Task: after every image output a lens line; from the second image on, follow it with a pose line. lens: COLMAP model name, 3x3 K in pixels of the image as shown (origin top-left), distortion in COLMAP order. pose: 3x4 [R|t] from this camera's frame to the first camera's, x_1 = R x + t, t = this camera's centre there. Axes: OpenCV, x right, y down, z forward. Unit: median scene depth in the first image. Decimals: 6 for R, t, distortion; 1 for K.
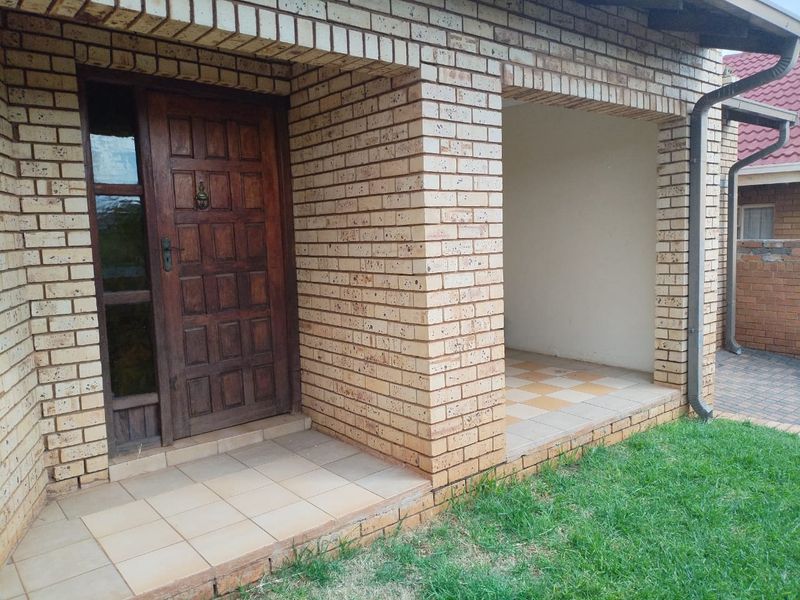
lens RADIAL K [[599.2, 0, 400.5], [0, 599.2, 297.3], [0, 0, 1]] dist [0.076900, -0.087696]
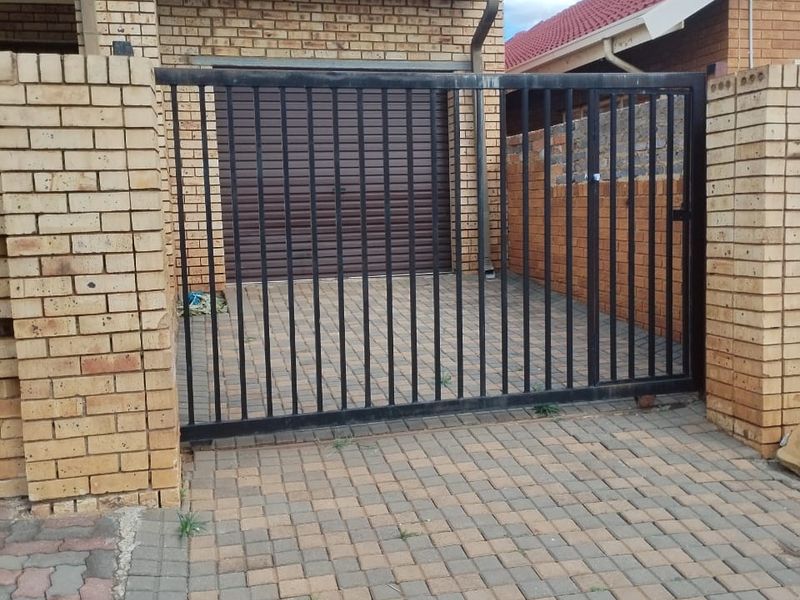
lens RADIAL K [[799.6, 0, 400.0], [0, 799.6, 300.0], [0, 0, 1]] dist [0.050102, -0.015419]
pose [[0.911608, 0.050592, -0.407935, 1.839613], [-0.037480, 0.998493, 0.040077, 0.173963], [0.409347, -0.021245, 0.912131, -0.031576]]
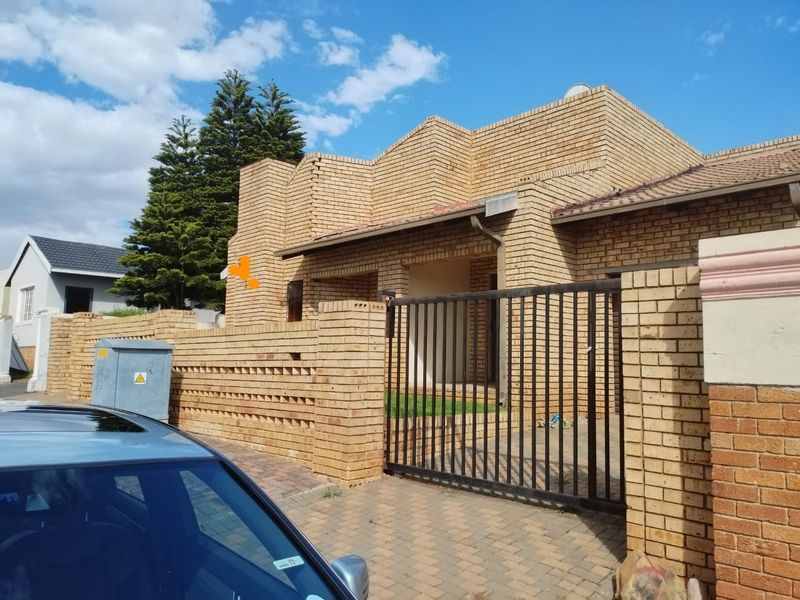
lens RADIAL K [[599.2, 0, 400.5], [0, 599.2, 297.3], [0, 0, 1]] dist [0.076900, -0.087696]
pose [[0.107395, -0.076368, -0.991279, 2.837161], [-0.114803, 0.989424, -0.088663, 0.084730], [0.987566, 0.123323, 0.097492, 0.602681]]
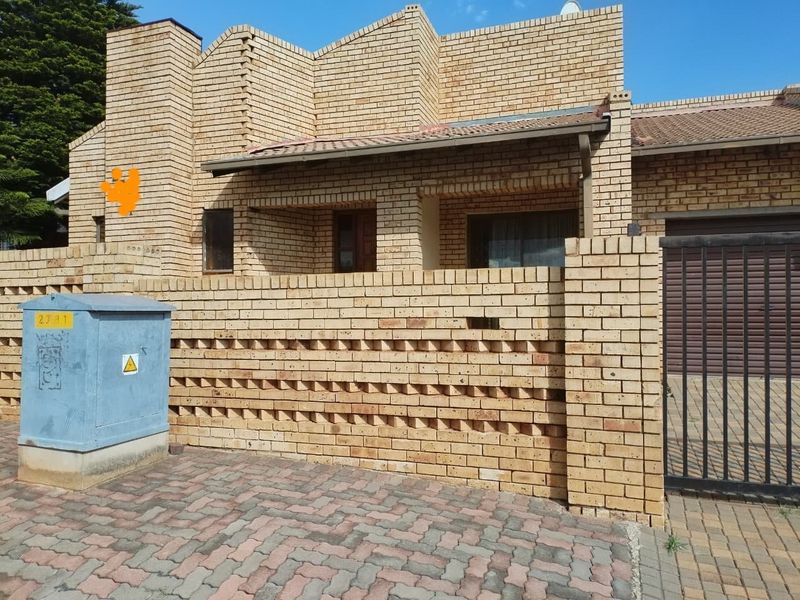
lens RADIAL K [[599.2, 0, 400.5], [0, 599.2, 297.3], [0, 0, 1]] dist [0.076900, -0.087696]
pose [[0.529552, 0.007777, -0.848242, 1.879879], [-0.097125, 0.993938, -0.051521, 0.162161], [0.842699, 0.109668, 0.527097, -0.254025]]
